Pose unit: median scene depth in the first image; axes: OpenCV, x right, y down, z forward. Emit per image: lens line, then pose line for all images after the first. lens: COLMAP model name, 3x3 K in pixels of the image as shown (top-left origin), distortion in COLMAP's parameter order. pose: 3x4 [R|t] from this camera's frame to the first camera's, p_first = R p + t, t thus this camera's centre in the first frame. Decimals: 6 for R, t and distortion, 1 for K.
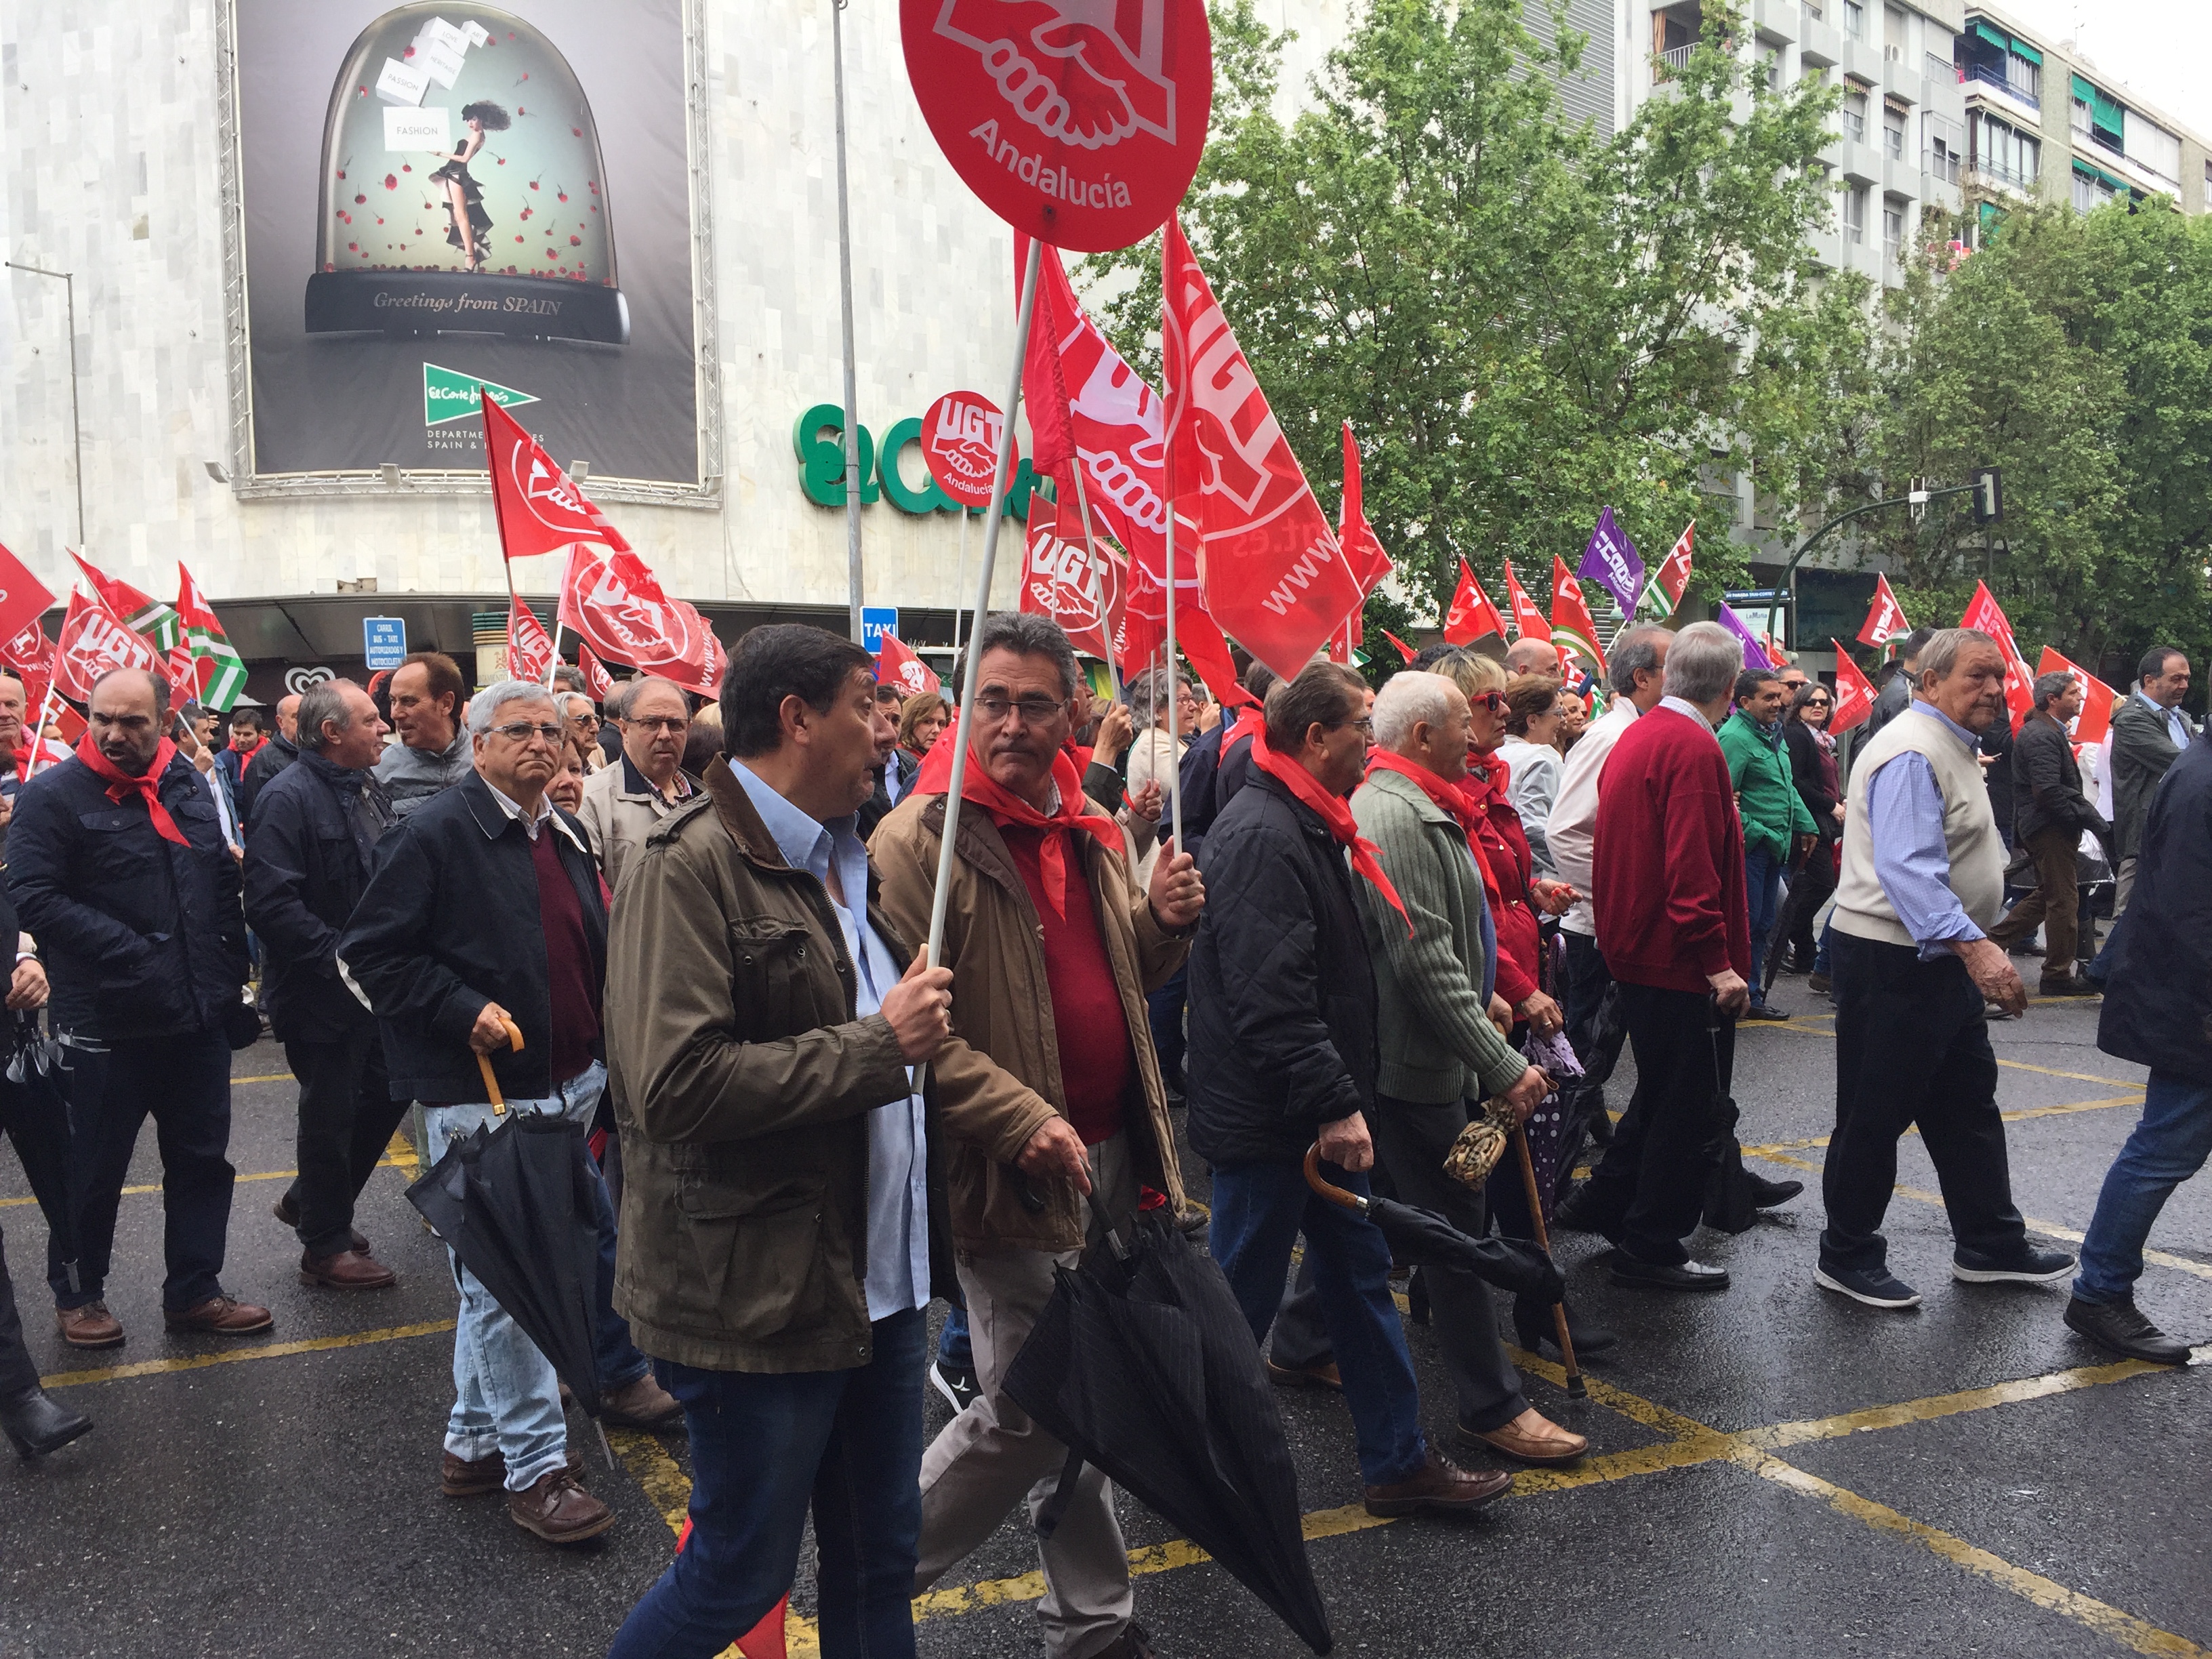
lens RADIAL K [[1855.6, 0, 1110.4], [0, 1855.6, 840.2], [0, 0, 1]] dist [0.056564, -0.034949]
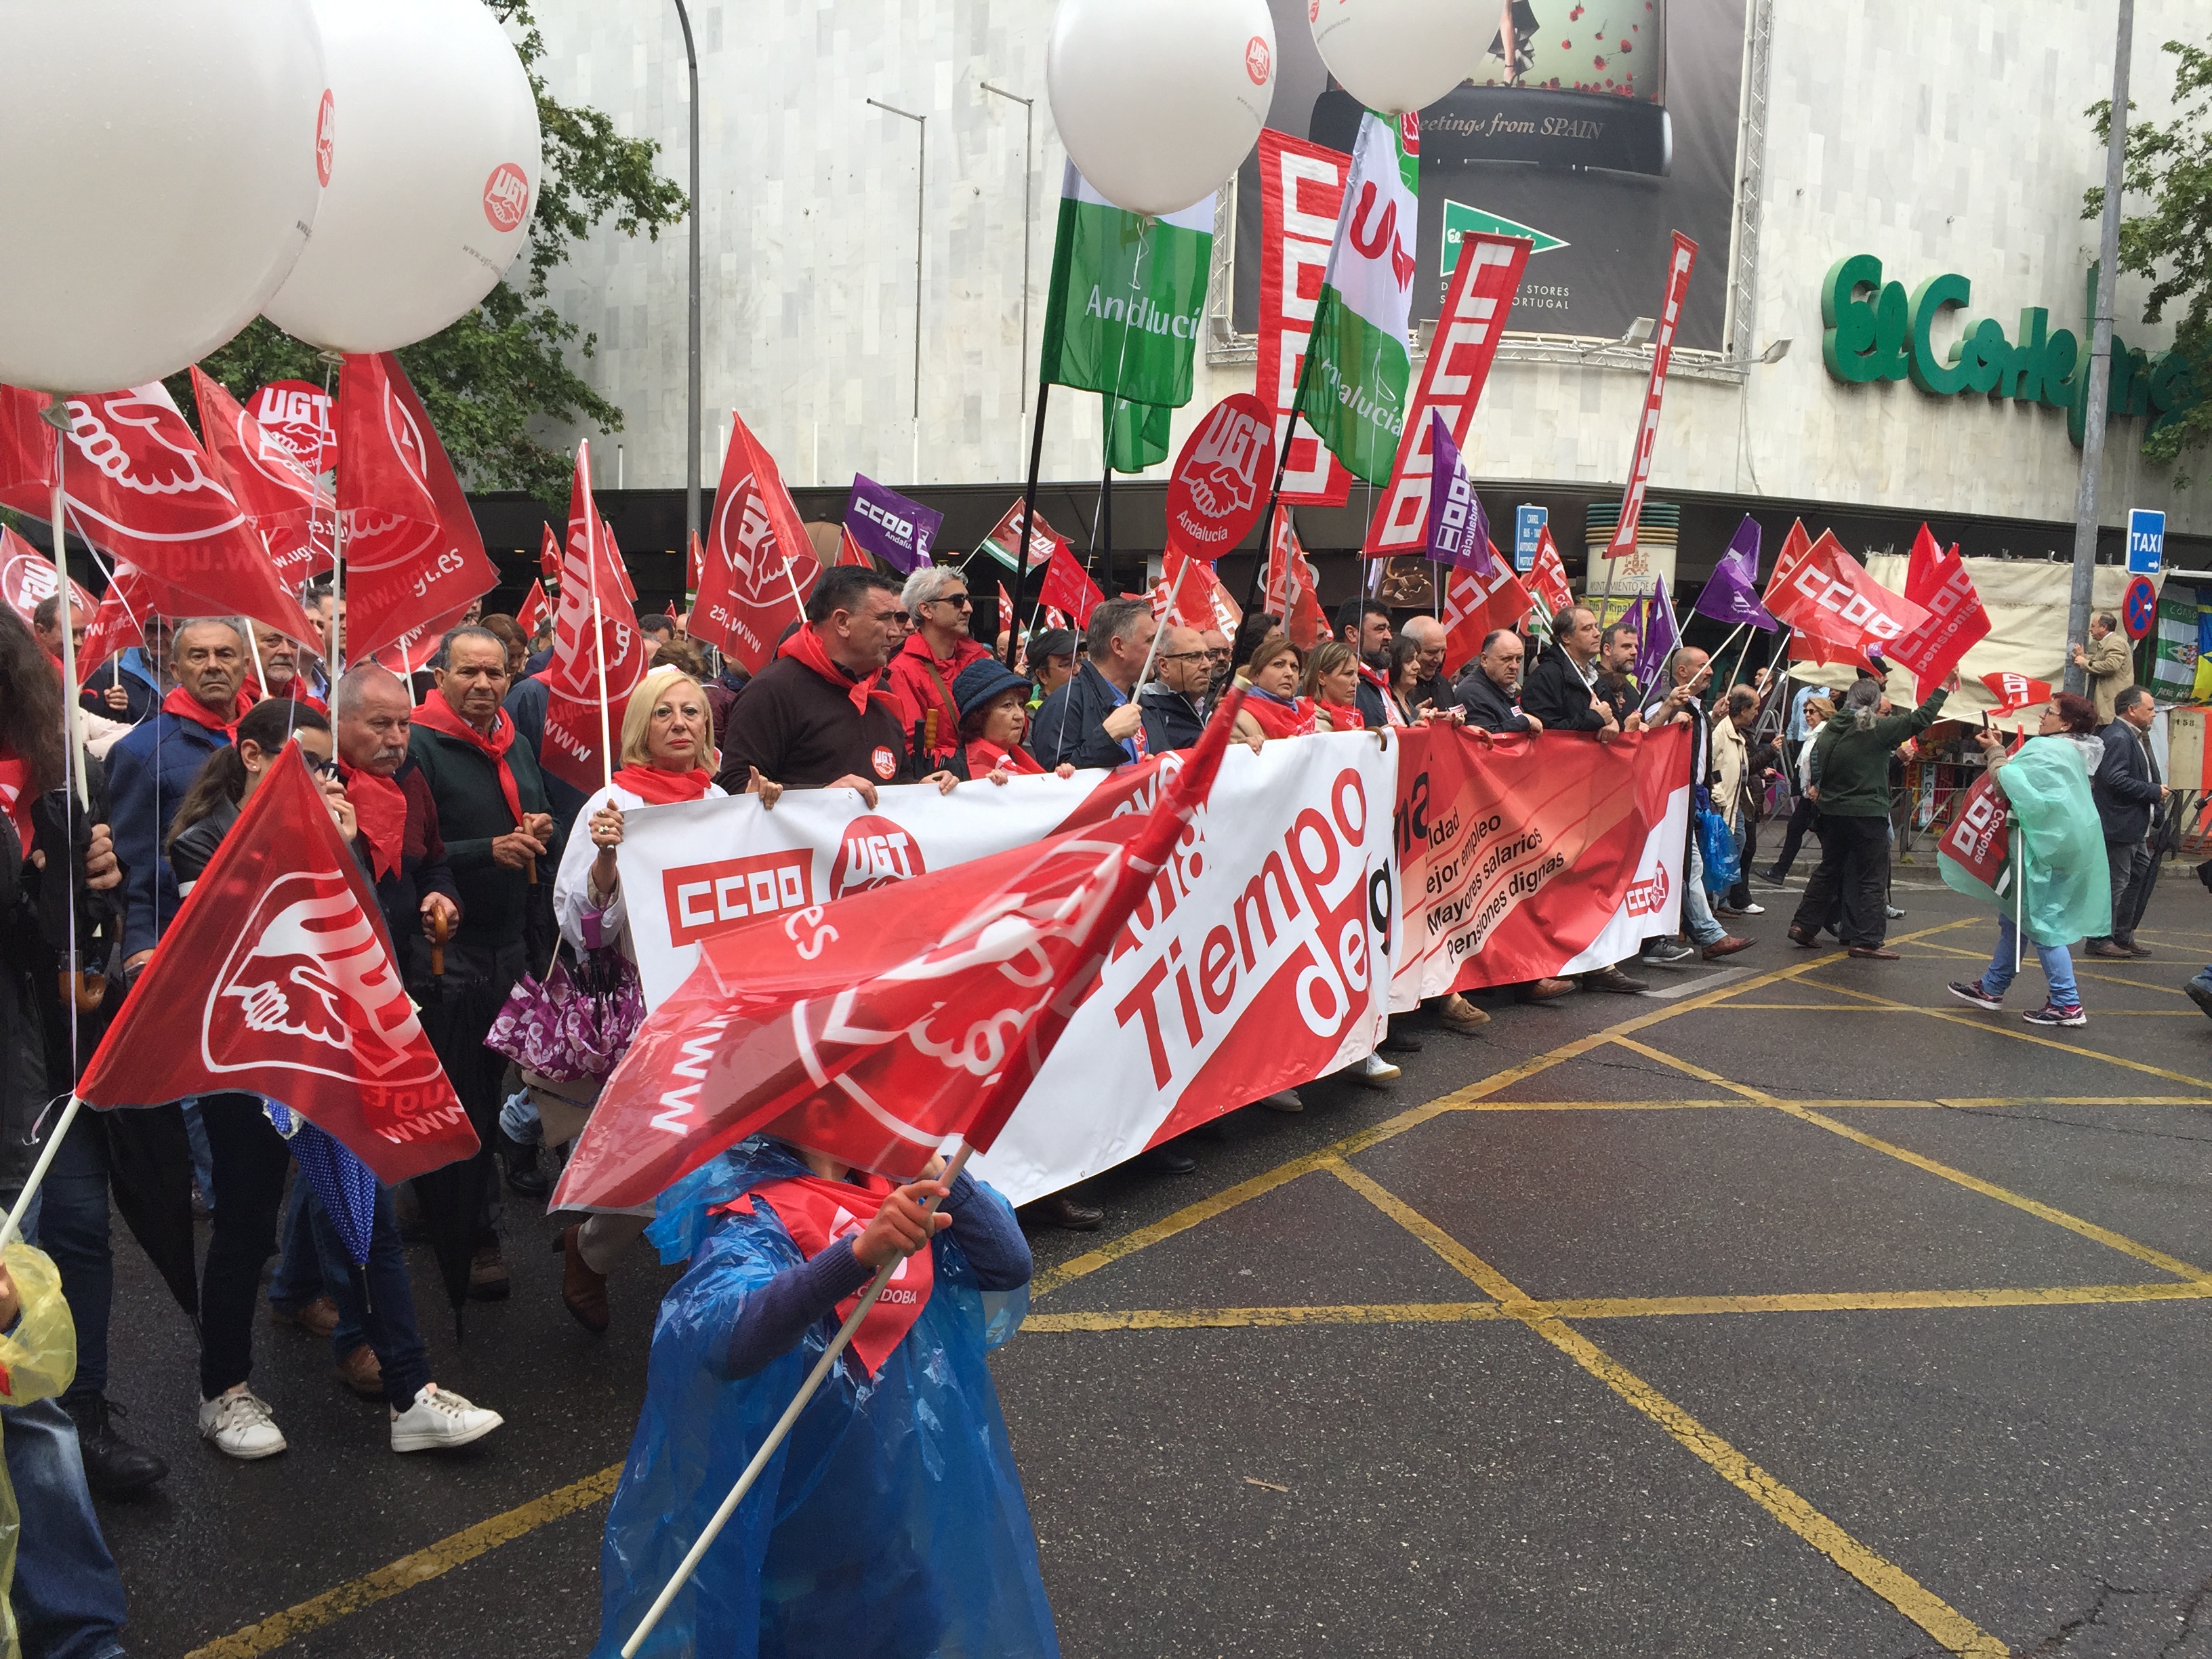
lens RADIAL K [[1855.6, 0, 1096.0], [0, 1855.6, 823.8], [0, 0, 1]] dist [0.056564, -0.034949]
pose [[0.978597, 0.068658, -0.193997, -0.329818], [-0.060794, 0.997080, 0.046209, -0.007399], [0.196603, -0.033426, 0.979913, 0.145121]]
